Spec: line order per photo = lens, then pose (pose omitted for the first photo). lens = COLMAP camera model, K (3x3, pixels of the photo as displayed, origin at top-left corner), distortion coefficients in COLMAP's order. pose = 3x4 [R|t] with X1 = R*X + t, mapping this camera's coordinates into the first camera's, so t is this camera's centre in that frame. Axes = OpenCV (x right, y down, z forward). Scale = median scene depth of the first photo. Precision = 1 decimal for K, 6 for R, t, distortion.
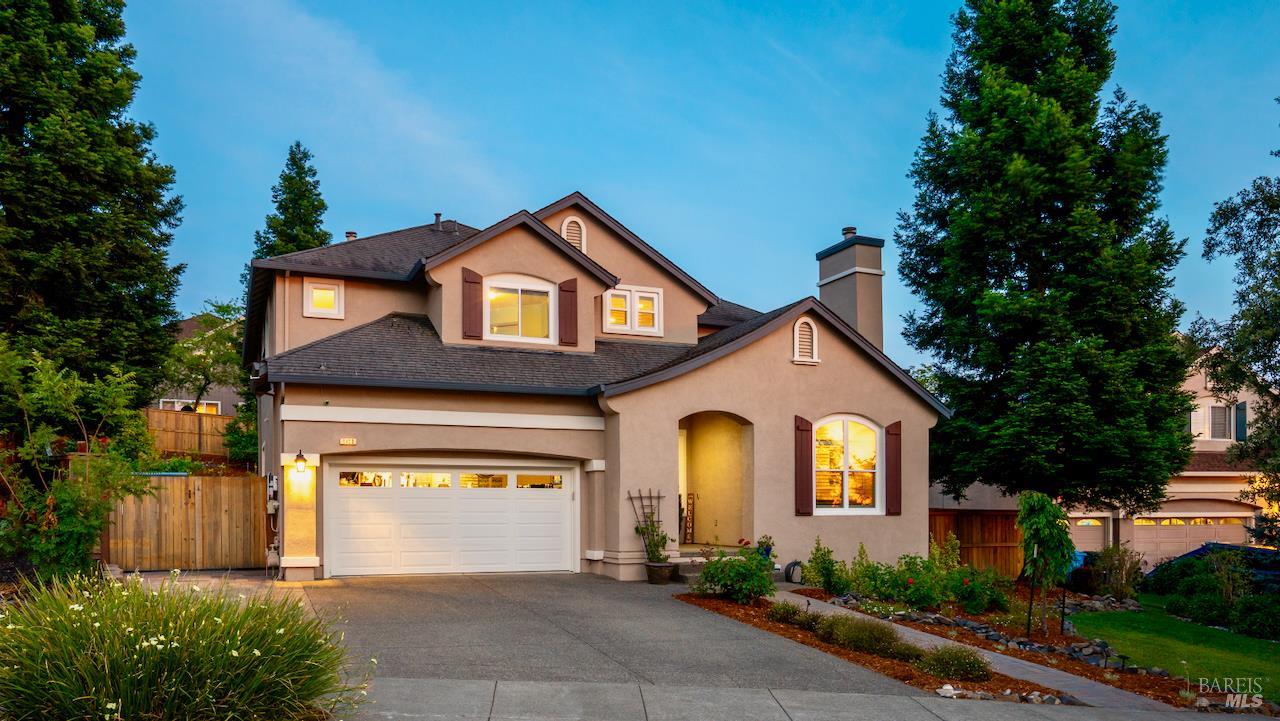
lens RADIAL K [[592.7, 0, 640.0], [0, 592.7, 360.5], [0, 0, 1]] dist [-0.004714, 0.000206]
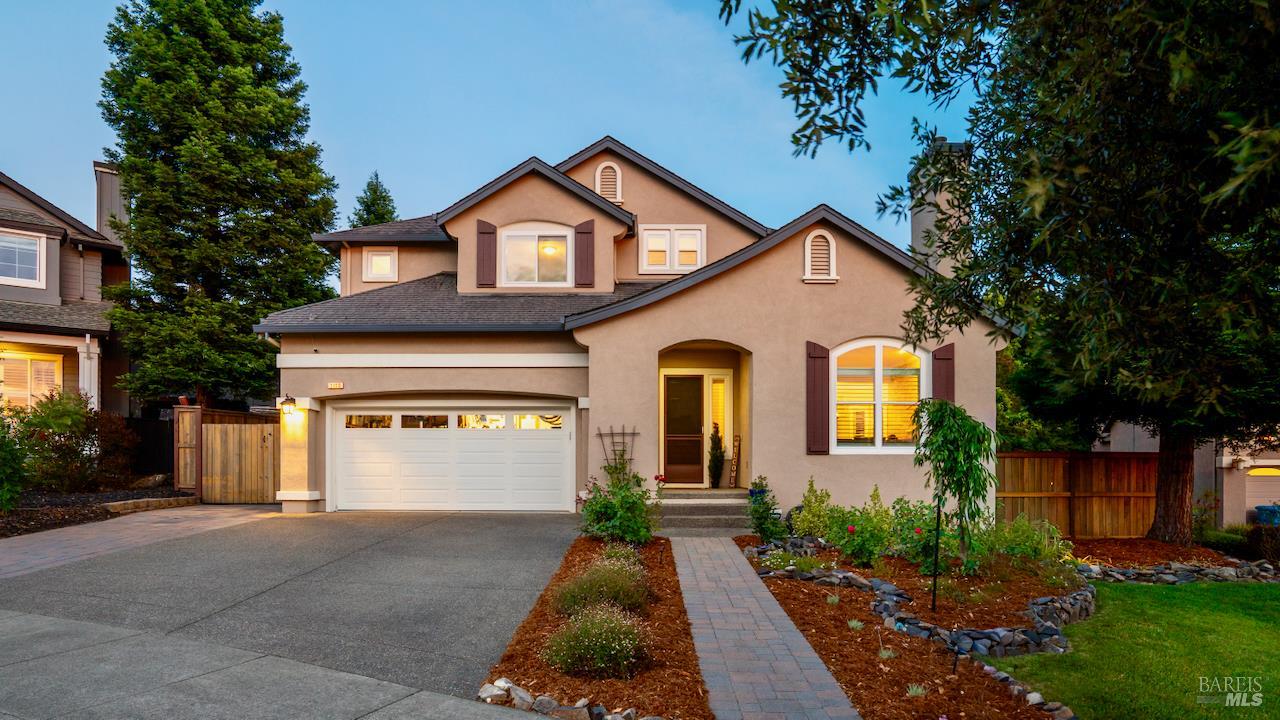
lens RADIAL K [[556.6, 0, 642.9], [0, 556.6, 335.8], [0, 0, 1]] dist [0.001858, 0.000106]
pose [[0.961683, -0.061641, -0.267143, 0.235130], [0.068139, 0.997561, 0.015112, 0.052406], [0.265560, -0.032736, 0.963538, 0.134739]]
